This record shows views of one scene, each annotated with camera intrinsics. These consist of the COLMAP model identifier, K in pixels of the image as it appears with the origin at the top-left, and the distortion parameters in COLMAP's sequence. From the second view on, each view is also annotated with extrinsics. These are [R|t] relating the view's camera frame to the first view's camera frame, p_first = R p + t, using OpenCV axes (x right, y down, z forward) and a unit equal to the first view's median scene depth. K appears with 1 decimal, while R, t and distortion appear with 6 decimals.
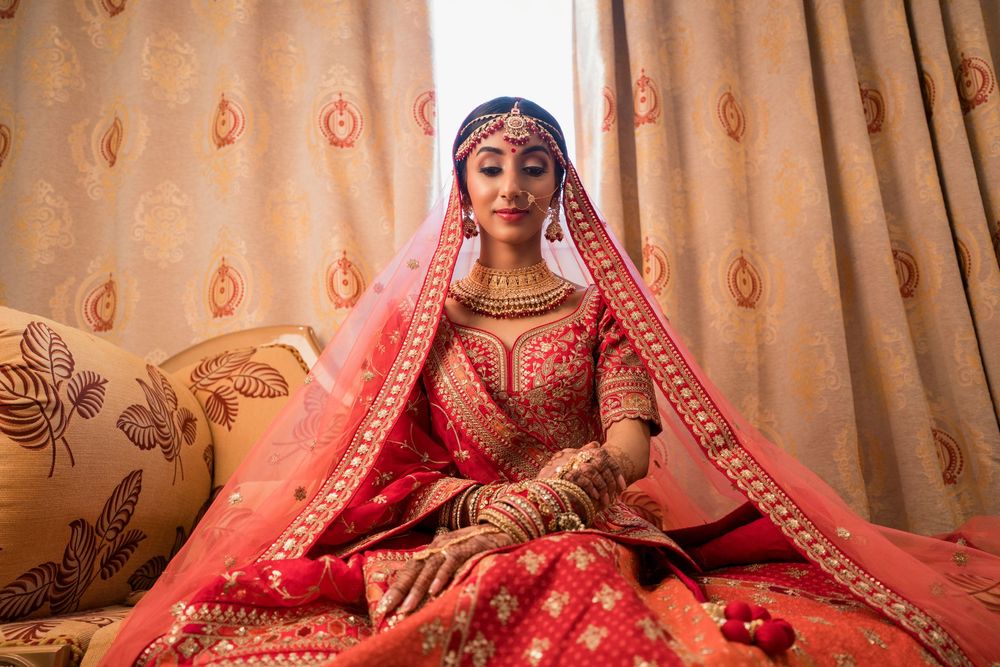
lens RADIAL K [[823.9, 0, 519.0], [0, 823.9, 331.4], [0, 0, 1]] dist [0.004754, 0.163262]
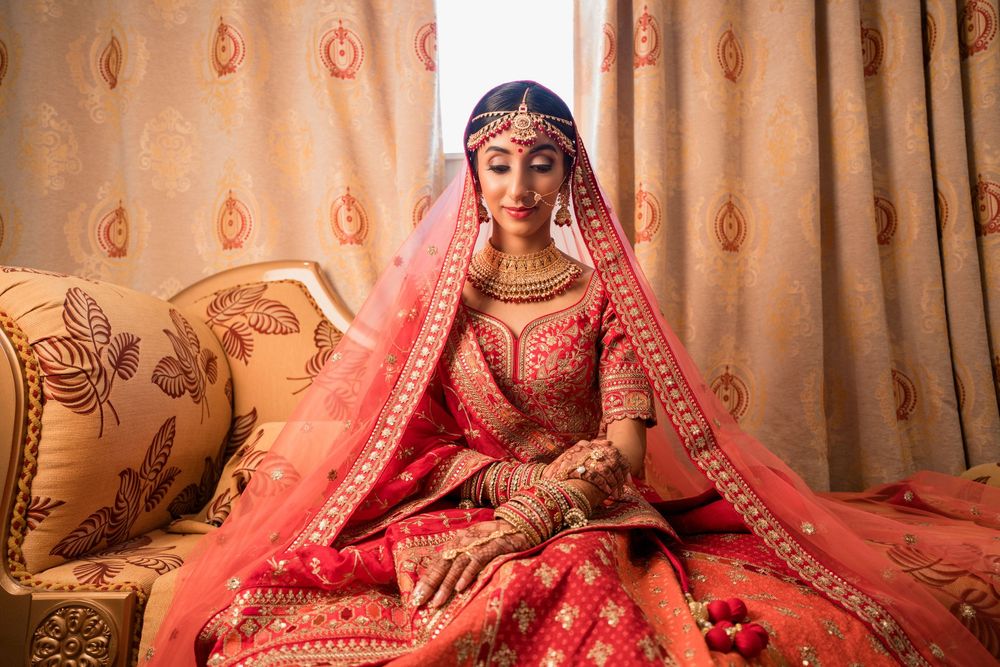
lens RADIAL K [[796.0, 0, 502.3], [0, 796.0, 323.3], [0, 0, 1]] dist [0.012941, 0.150881]
pose [[0.999620, 0.022251, 0.016283, -0.034149], [-0.024790, 0.983812, 0.177478, -0.125173], [-0.012070, -0.177814, 0.983990, -0.019008]]
